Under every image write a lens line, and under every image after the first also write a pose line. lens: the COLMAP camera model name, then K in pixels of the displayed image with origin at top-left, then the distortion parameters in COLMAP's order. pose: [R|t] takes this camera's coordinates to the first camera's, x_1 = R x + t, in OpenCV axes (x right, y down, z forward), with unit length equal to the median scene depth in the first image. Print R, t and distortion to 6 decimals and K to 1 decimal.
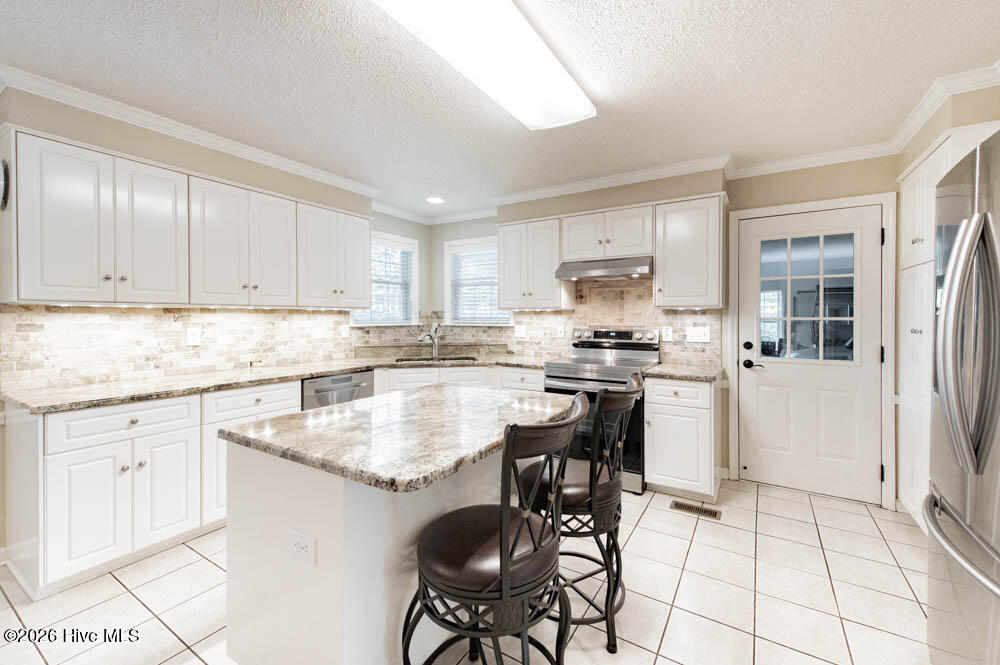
lens RADIAL K [[400.4, 0, 496.8], [0, 400.4, 325.7], [0, 0, 1]] dist [0.006866, 0.000226]
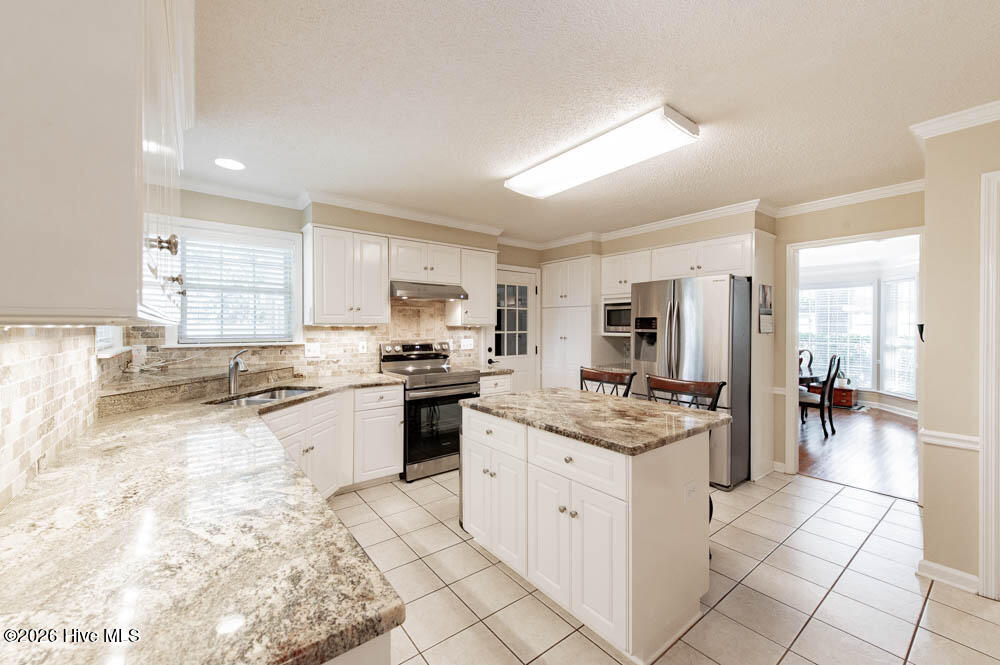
lens RADIAL K [[400.4, 0, 496.3], [0, 400.4, 331.3], [0, 0, 1]] dist [0.006866, 0.000226]
pose [[0.340277, -0.009348, 0.940279, -0.762453], [0.024418, 0.999701, 0.001102, -0.021315], [-0.940008, 0.022584, 0.340403, 0.411134]]
